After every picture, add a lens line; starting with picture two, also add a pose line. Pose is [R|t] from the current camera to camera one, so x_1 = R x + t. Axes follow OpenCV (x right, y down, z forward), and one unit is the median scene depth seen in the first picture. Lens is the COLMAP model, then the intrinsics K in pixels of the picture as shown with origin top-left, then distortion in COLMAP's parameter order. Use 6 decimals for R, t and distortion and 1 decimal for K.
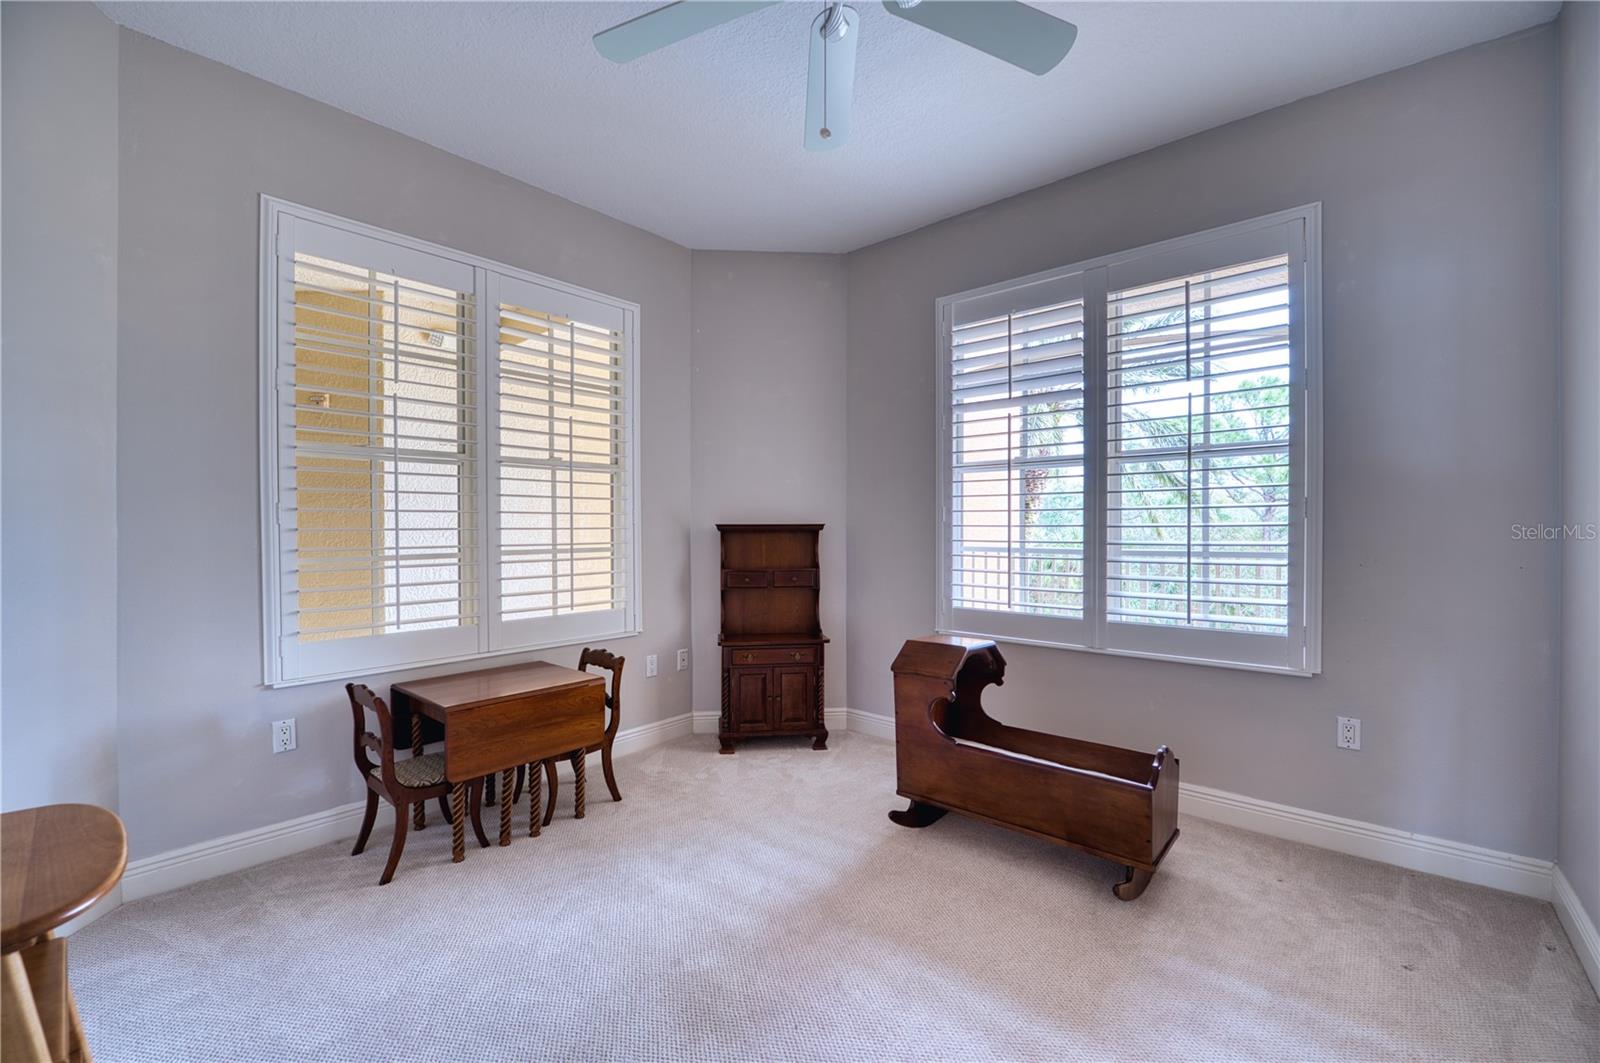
lens RADIAL K [[647.3, 0, 800.0], [0, 647.3, 531.5], [0, 0, 1]] dist [-0.018522, -0.000453]
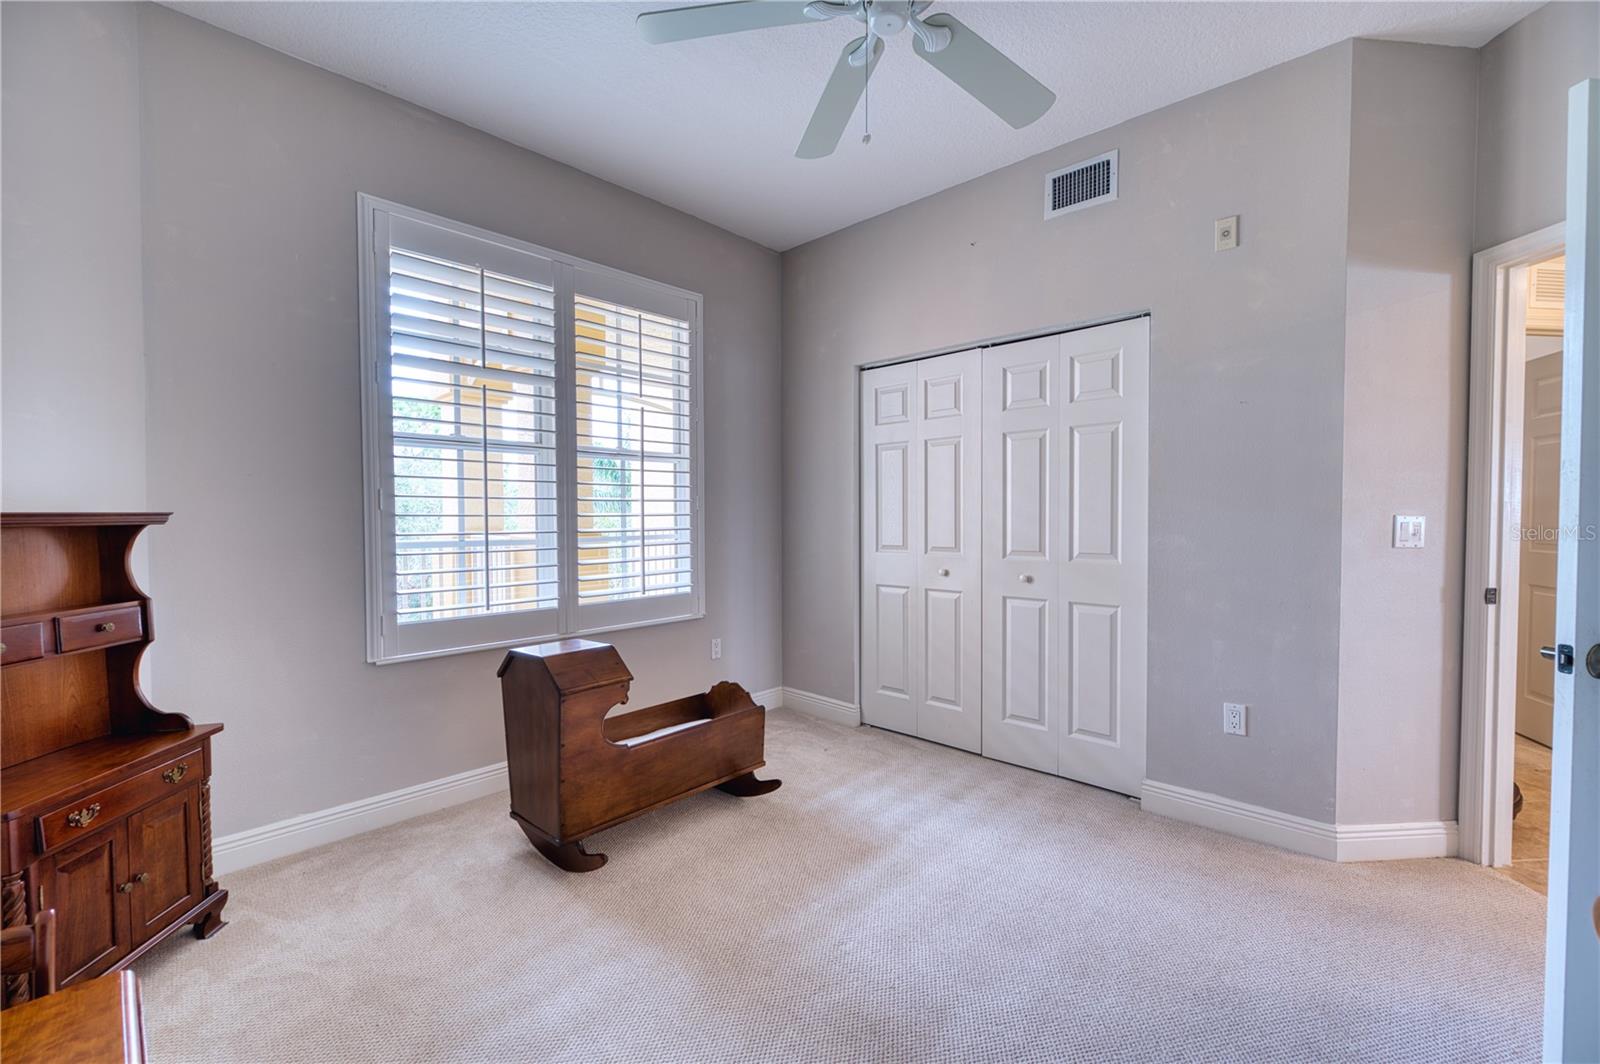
lens RADIAL K [[647.3, 0, 800.0], [0, 647.3, 532.0], [0, 0, 1]] dist [-0.018522, -0.000453]
pose [[0.051448, -0.025624, 0.998347, -0.554090], [0.014652, 0.999583, 0.024901, -0.002261], [-0.998568, 0.013347, 0.051802, 0.571211]]
